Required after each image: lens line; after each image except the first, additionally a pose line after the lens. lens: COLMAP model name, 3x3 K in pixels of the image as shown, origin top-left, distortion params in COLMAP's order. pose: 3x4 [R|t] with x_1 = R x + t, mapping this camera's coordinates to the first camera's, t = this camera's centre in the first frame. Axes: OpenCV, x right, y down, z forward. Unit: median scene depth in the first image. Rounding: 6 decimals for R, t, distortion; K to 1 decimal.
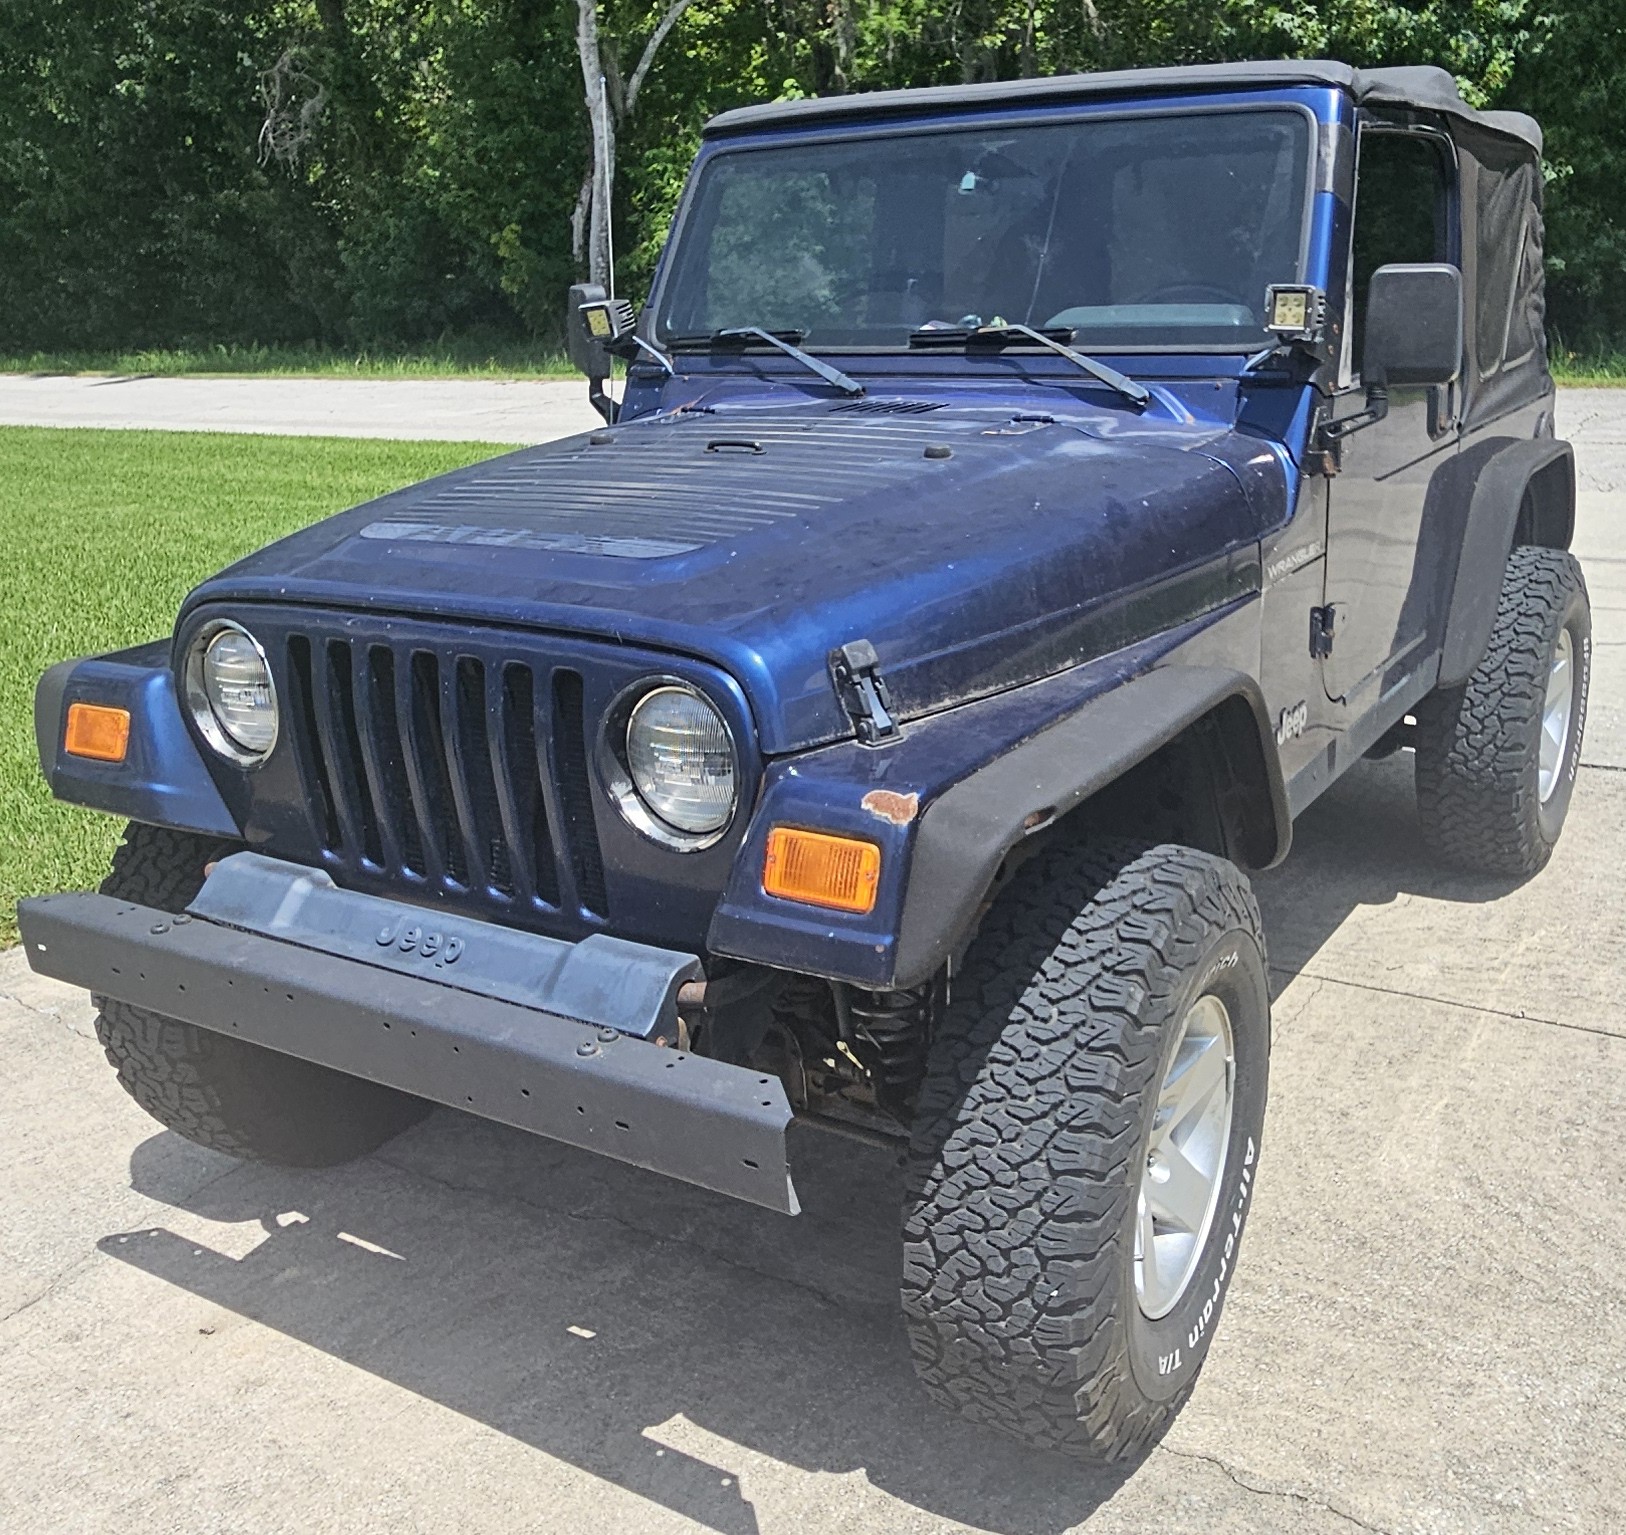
lens RADIAL K [[1618.6, 0, 958.7], [0, 1618.6, 766.3], [0, 0, 1]] dist [-0.005585, -0.014929]
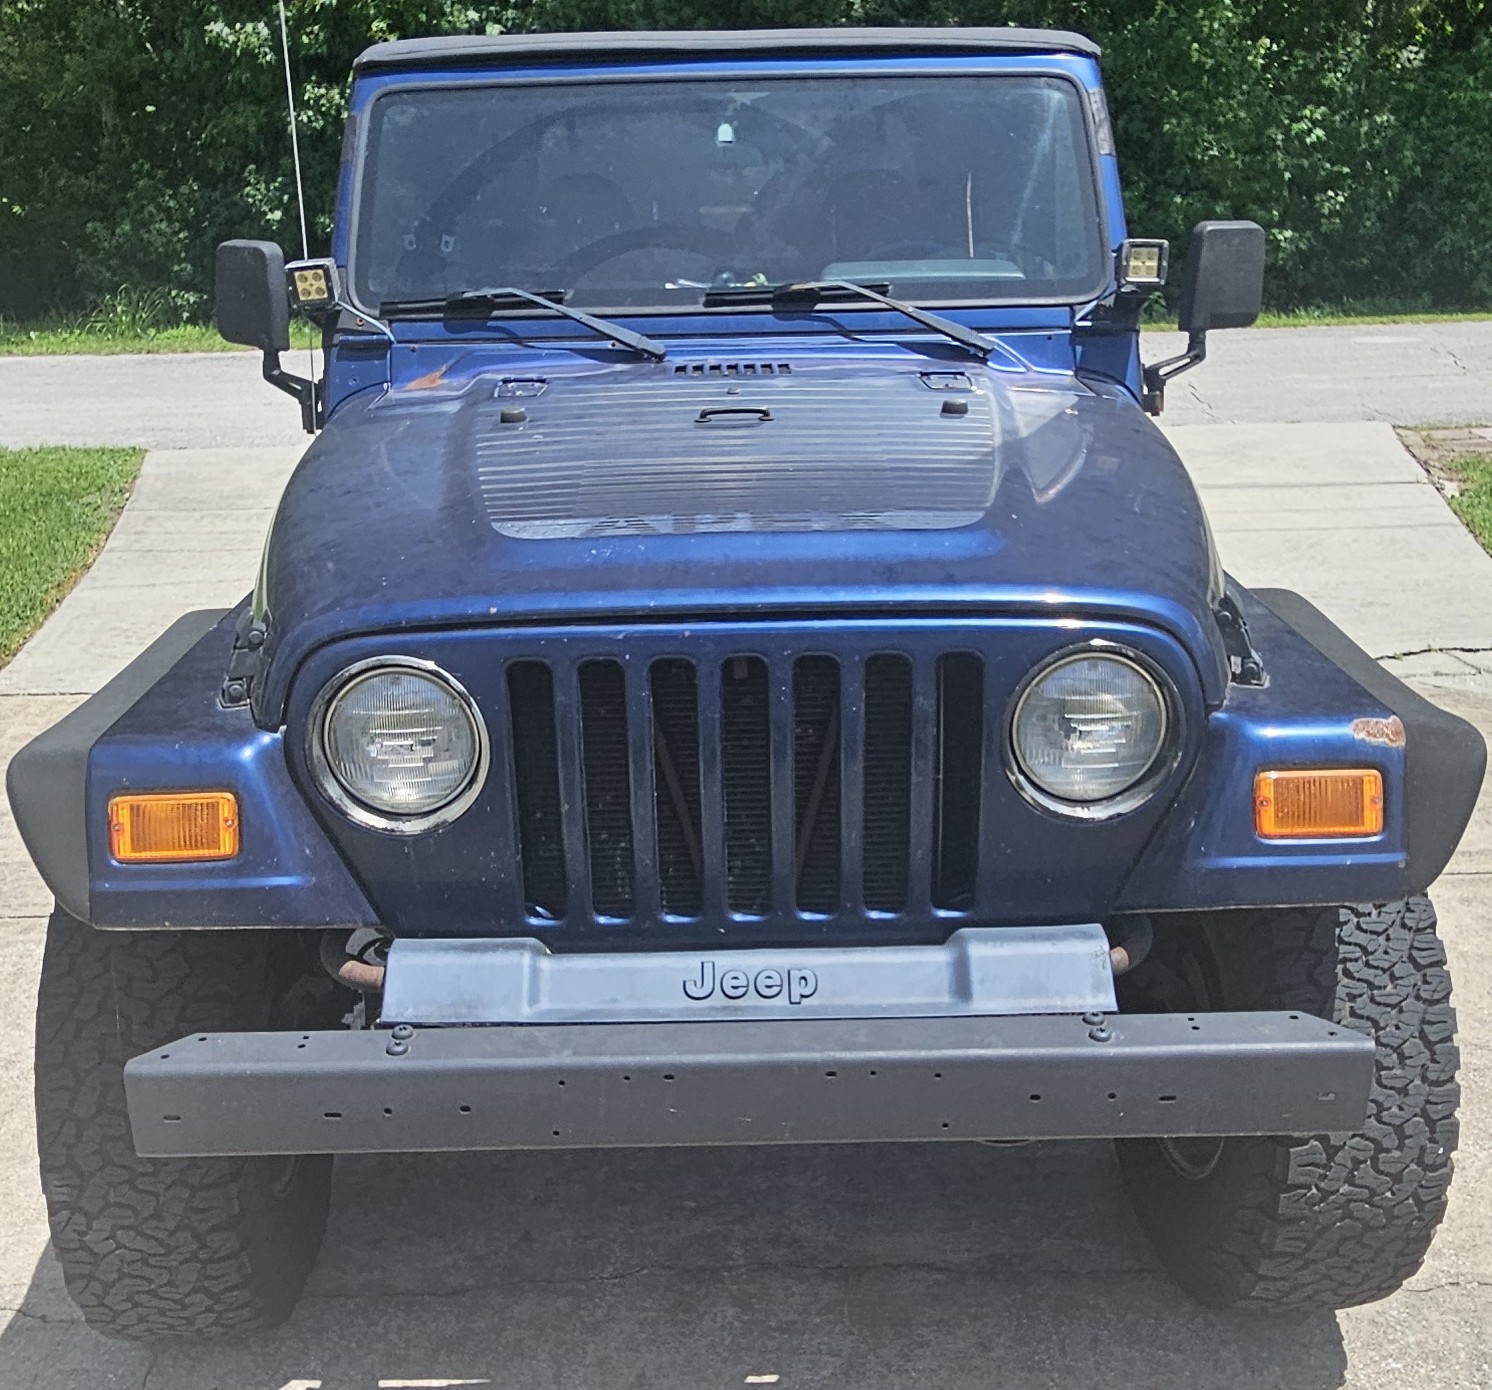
lens RADIAL K [[1602.4, 0, 741.6], [0, 1602.4, 774.8], [0, 0, 1]] dist [-0.003434, -0.005961]
pose [[0.861471, -0.159040, 0.482260, -0.552783], [0.145611, 0.987175, 0.065442, -0.046767], [-0.486483, 0.013846, 0.873580, 0.174848]]
